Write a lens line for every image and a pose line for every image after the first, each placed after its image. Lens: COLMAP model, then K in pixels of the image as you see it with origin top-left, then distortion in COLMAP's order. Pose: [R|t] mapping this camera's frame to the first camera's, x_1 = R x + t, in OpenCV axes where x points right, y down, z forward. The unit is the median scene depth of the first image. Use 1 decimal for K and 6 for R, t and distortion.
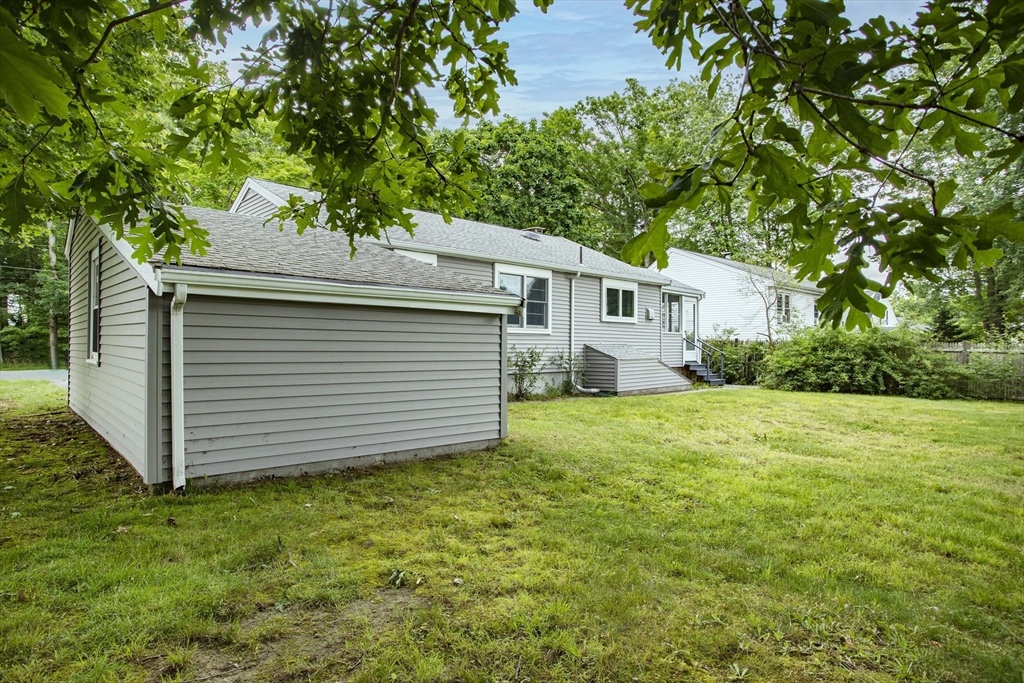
lens RADIAL K [[586.0, 0, 512.0], [0, 586.0, 341.5], [0, 0, 1]] dist [-0.061060, -0.000292]
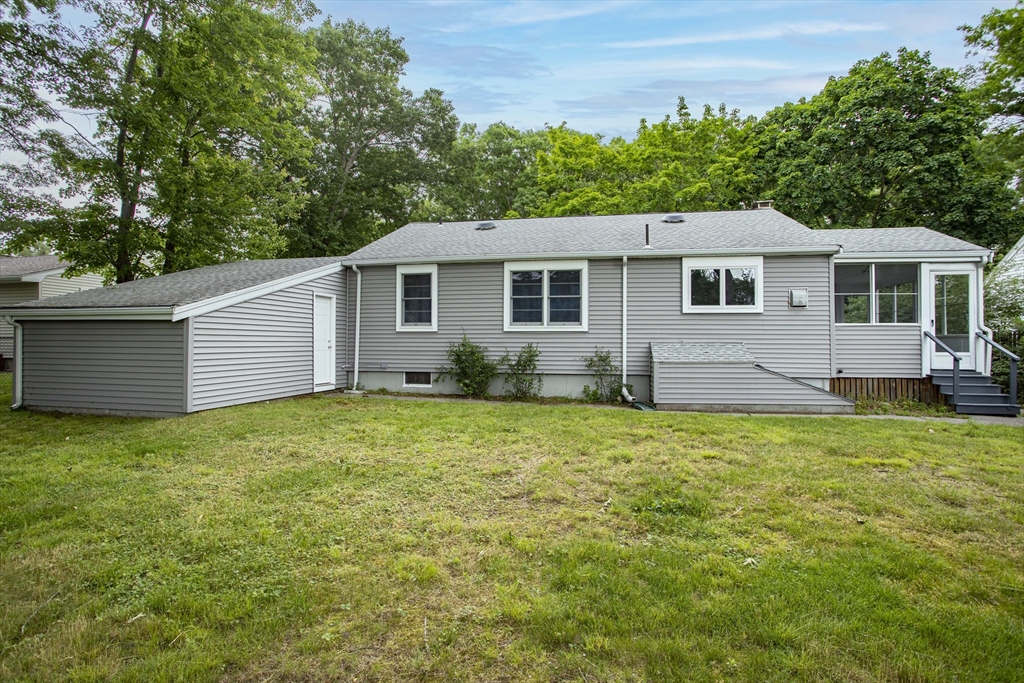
lens RADIAL K [[502.1, 0, 519.6], [0, 502.1, 343.1], [0, 0, 1]] dist [-0.058698, 0.000761]
pose [[0.588429, -0.018868, -0.808329, 0.577636], [0.003551, 0.999778, -0.020752, 0.019188], [0.808541, 0.009341, 0.588366, 0.440135]]
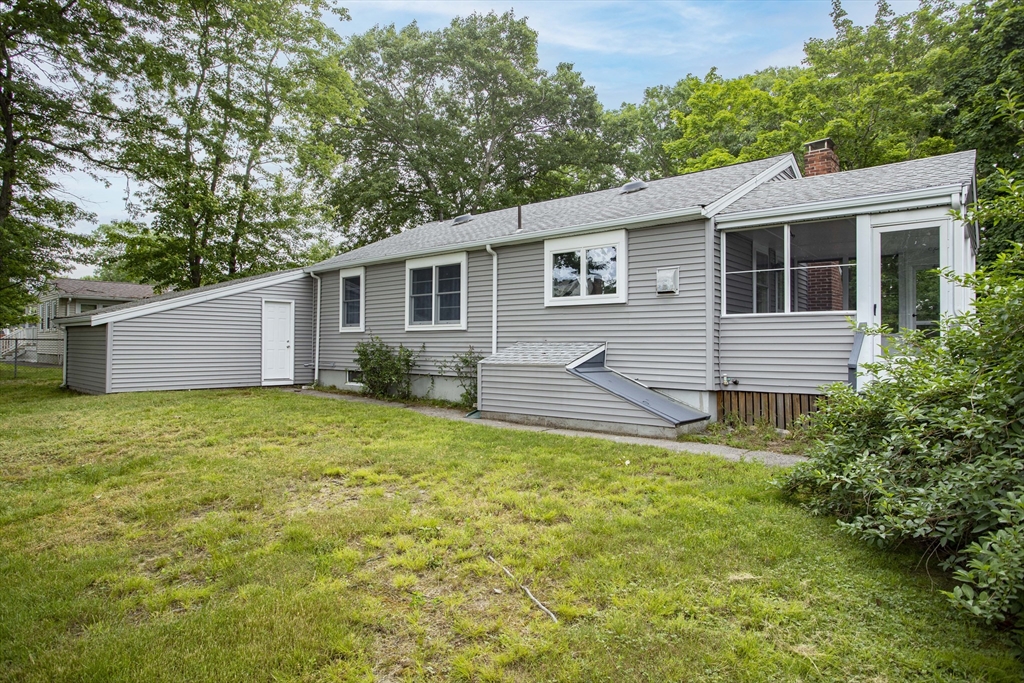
lens RADIAL K [[586.0, 0, 512.0], [0, 586.0, 341.5], [0, 0, 1]] dist [-0.061060, -0.000292]
pose [[0.122355, -0.027274, -0.992112, 0.820461], [-0.009355, 0.999546, -0.028632, 0.024276], [0.992442, 0.012785, 0.122044, 0.903411]]
